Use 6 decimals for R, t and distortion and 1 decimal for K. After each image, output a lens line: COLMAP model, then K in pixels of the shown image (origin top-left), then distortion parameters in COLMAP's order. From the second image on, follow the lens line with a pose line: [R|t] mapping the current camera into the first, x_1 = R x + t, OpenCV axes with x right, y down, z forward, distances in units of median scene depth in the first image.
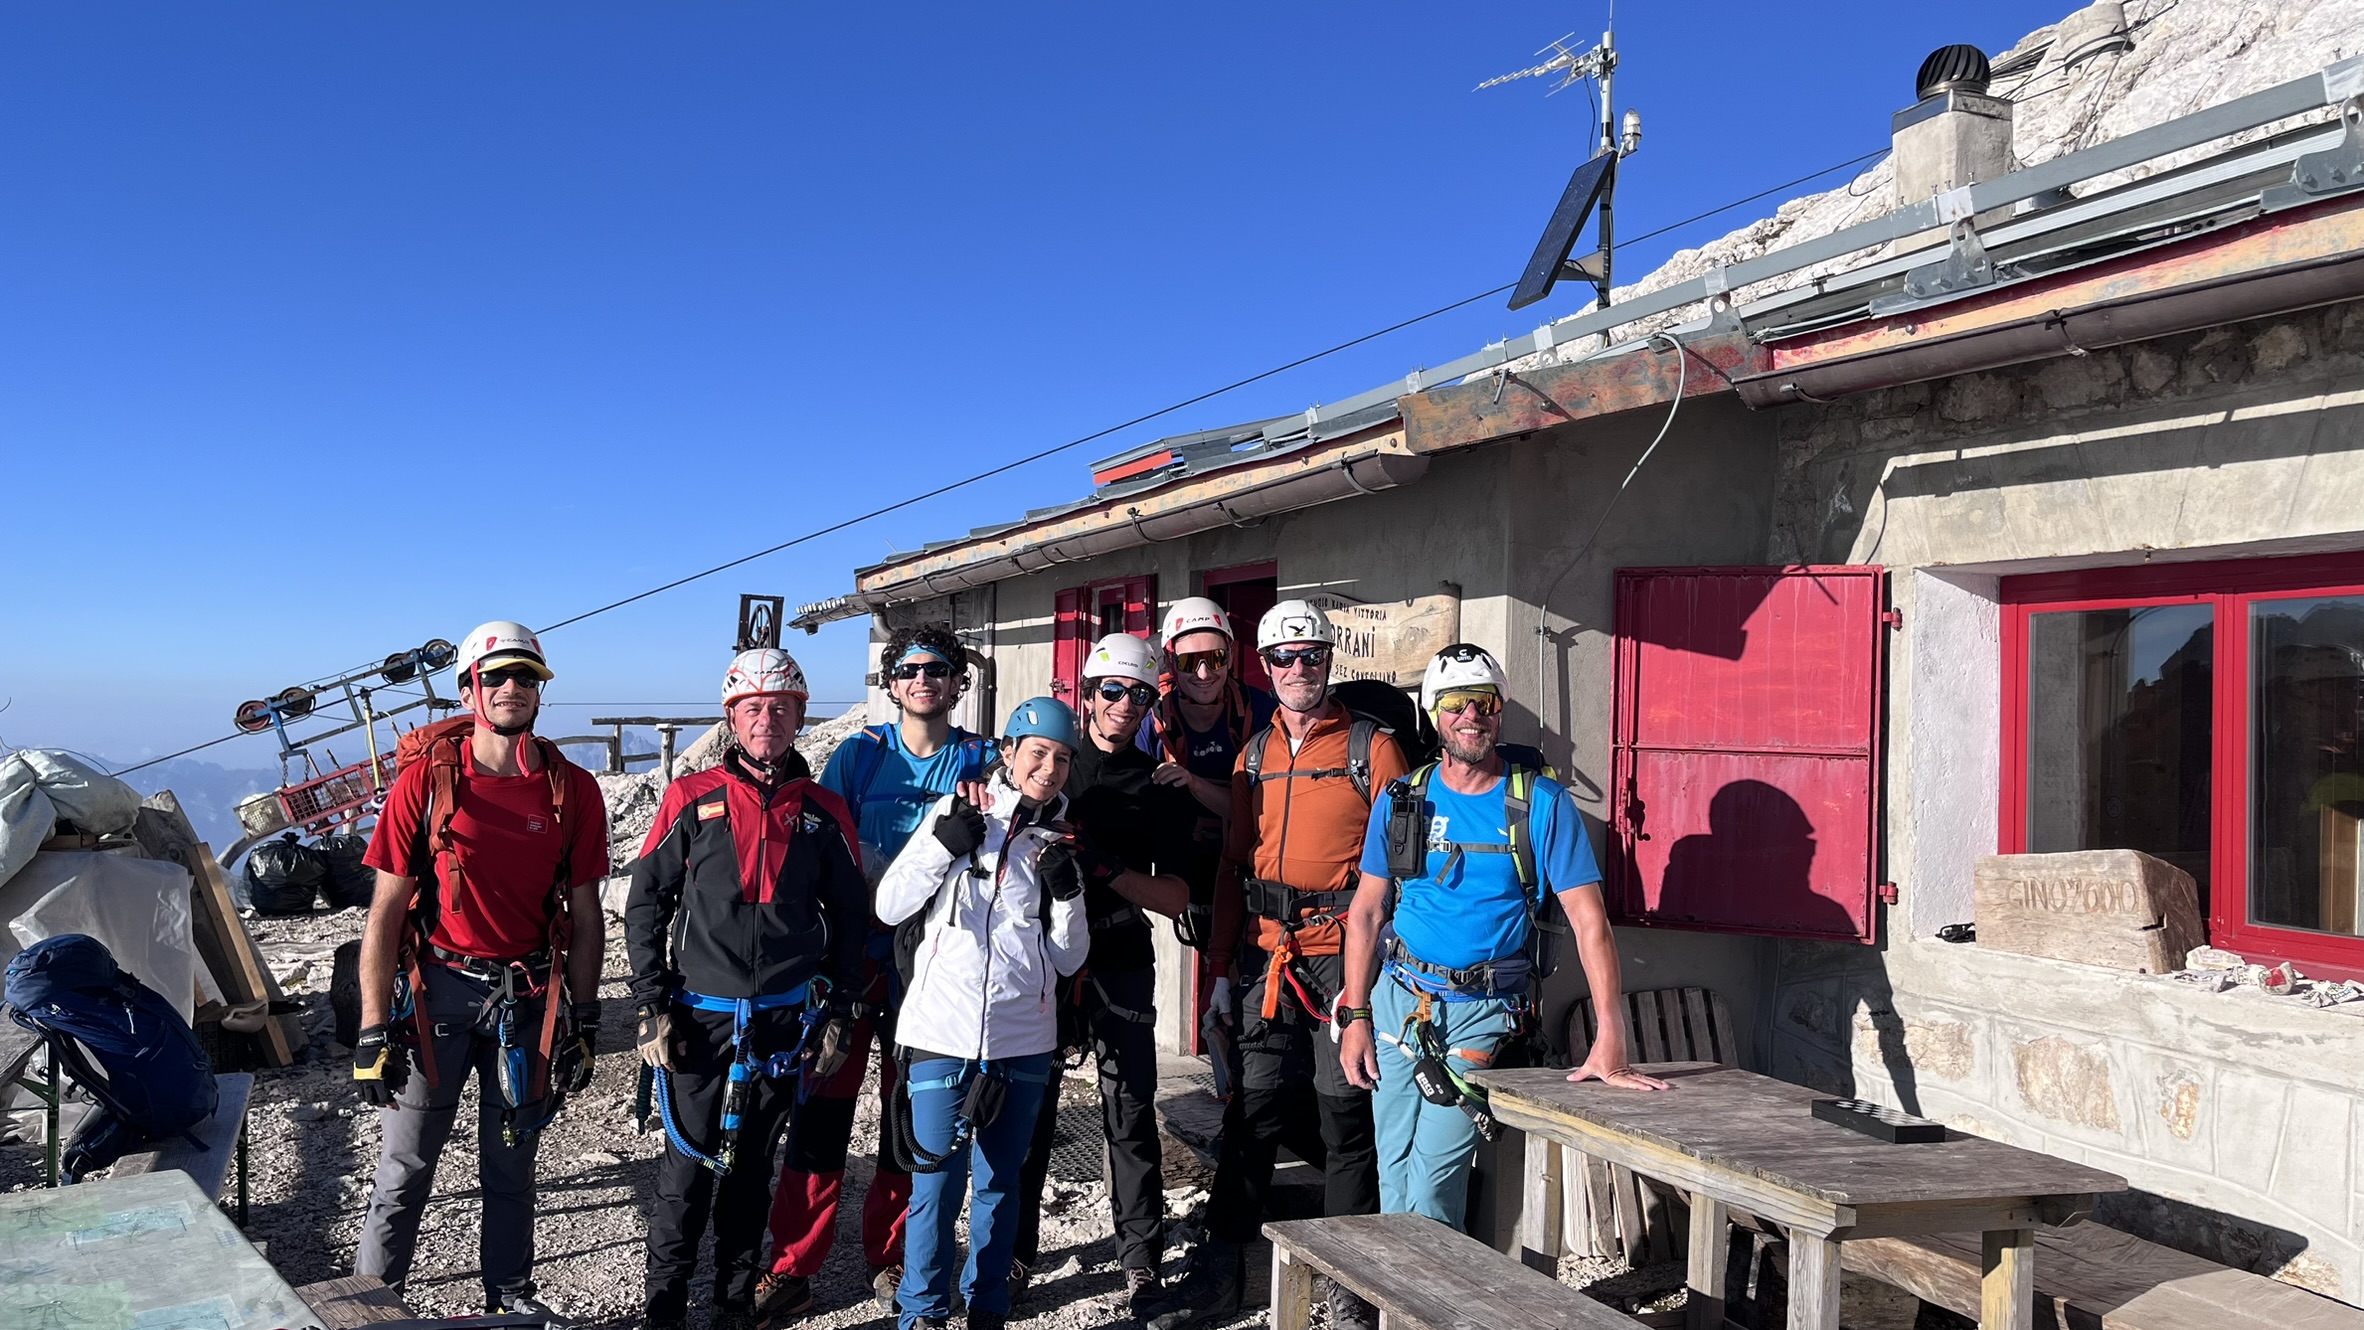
lens RADIAL K [[1835.5, 0, 1182.0], [0, 1835.5, 665.0], [0, 0, 1]] dist [0.132249, -0.113872]
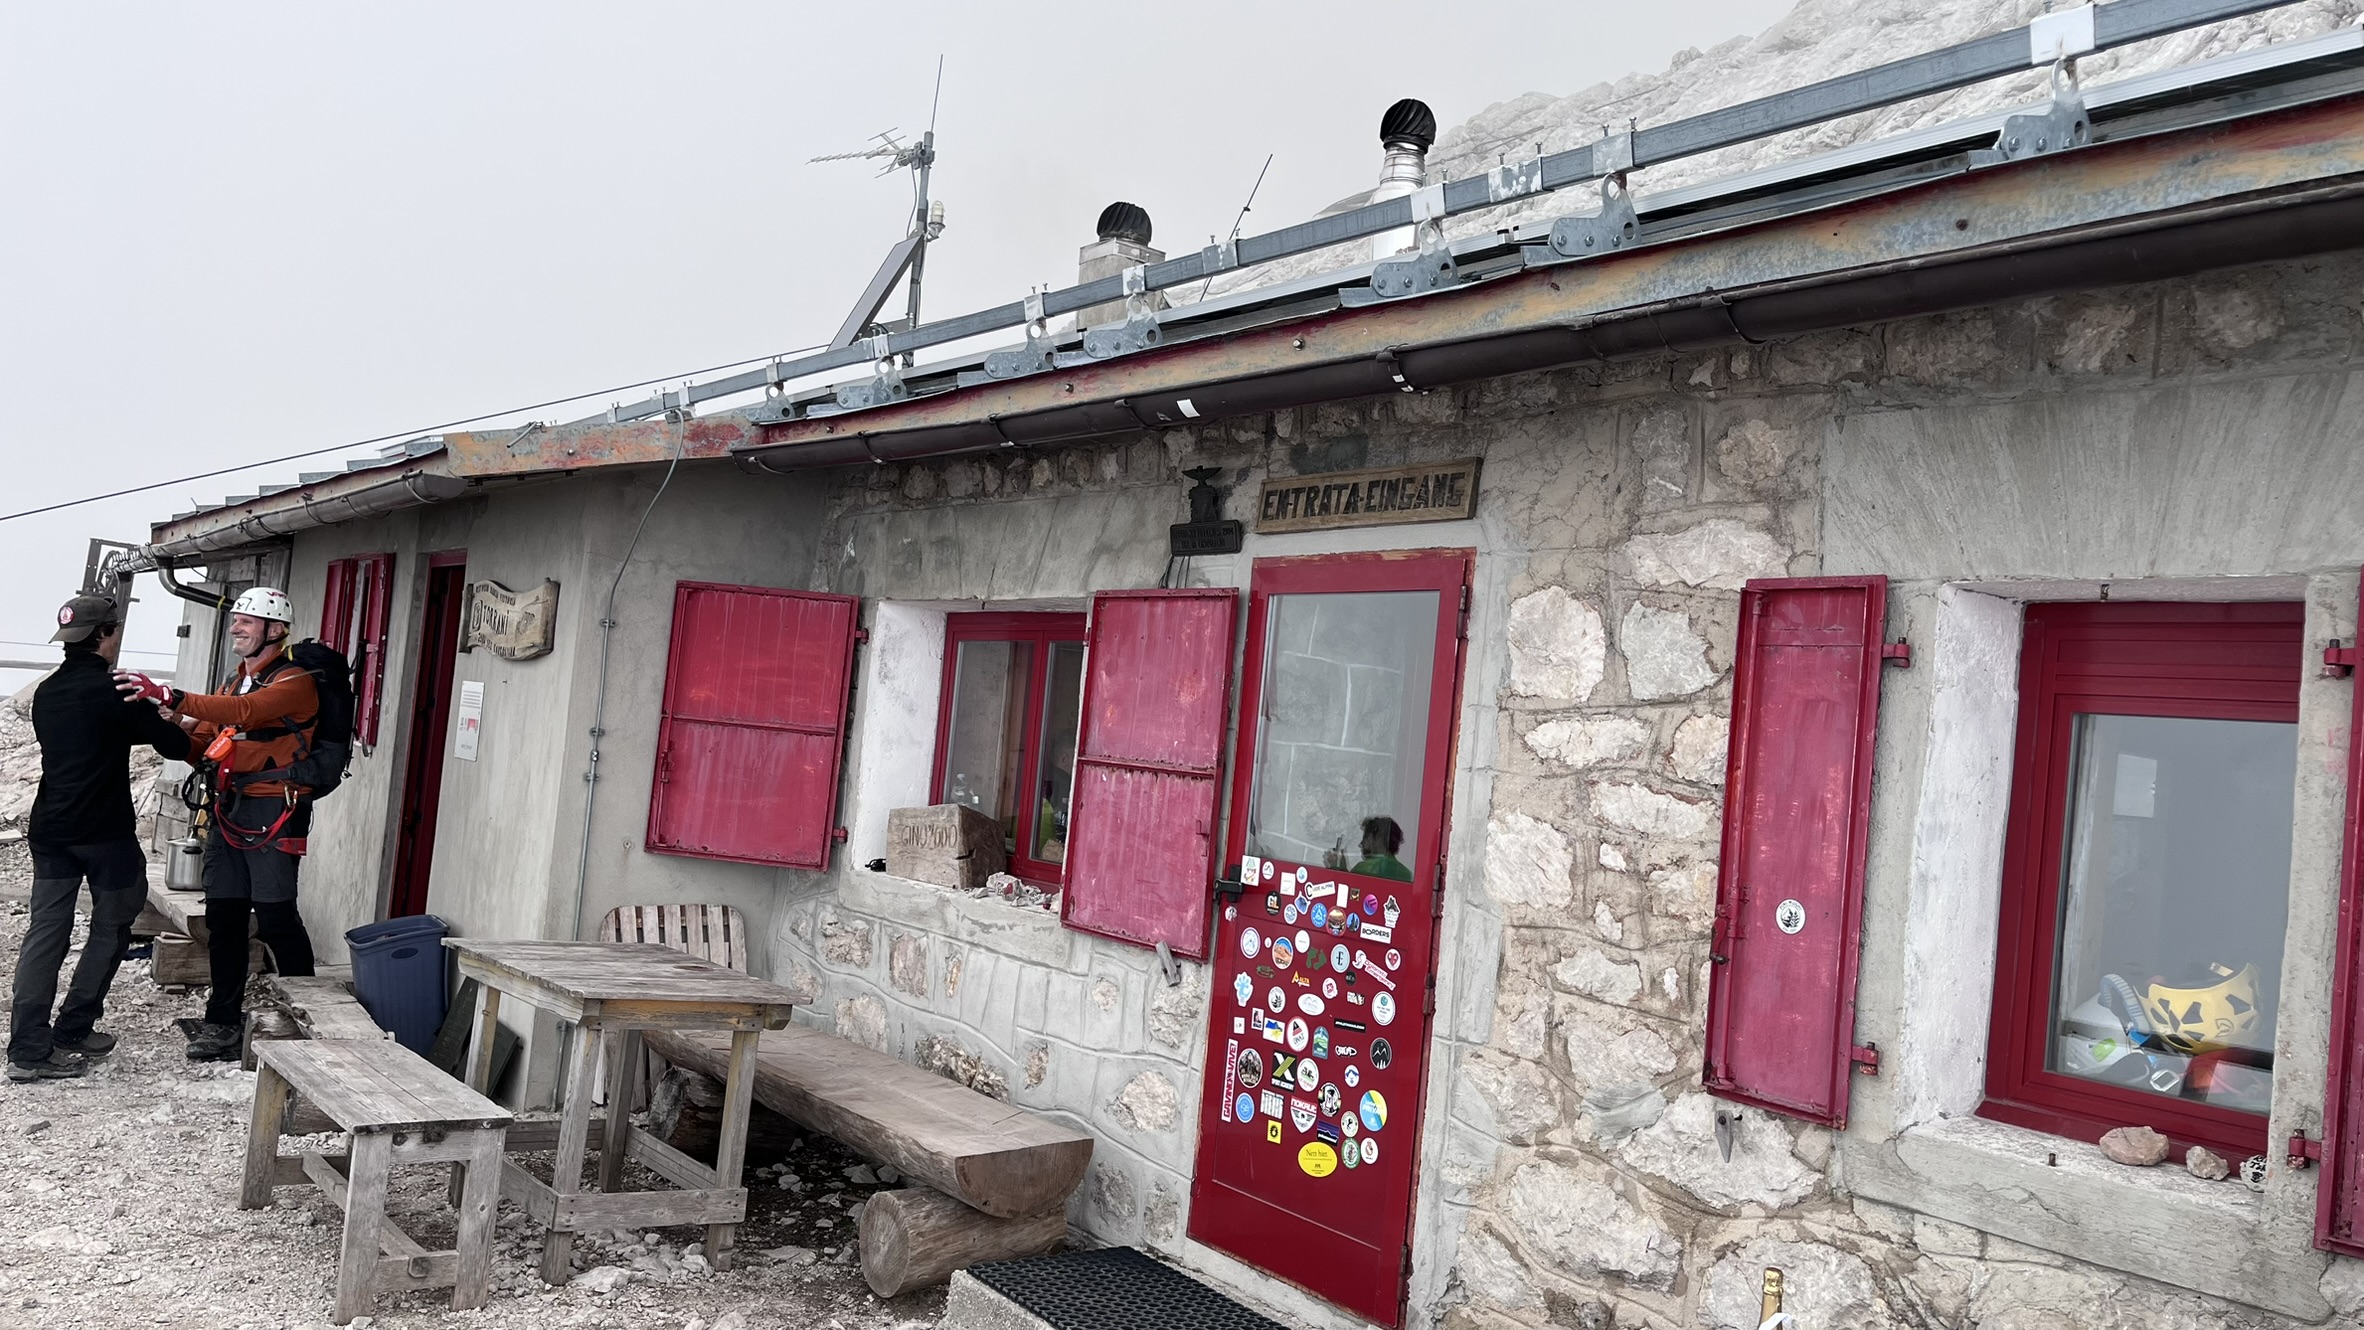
lens RADIAL K [[1835.5, 0, 1182.0], [0, 1835.5, 665.0], [0, 0, 1]] dist [0.132249, -0.113872]
pose [[0.967780, 0.080550, 0.238564, 0.286928], [-0.078787, 0.996748, -0.016930, 0.001174], [-0.239152, -0.002411, 0.970979, -0.375334]]
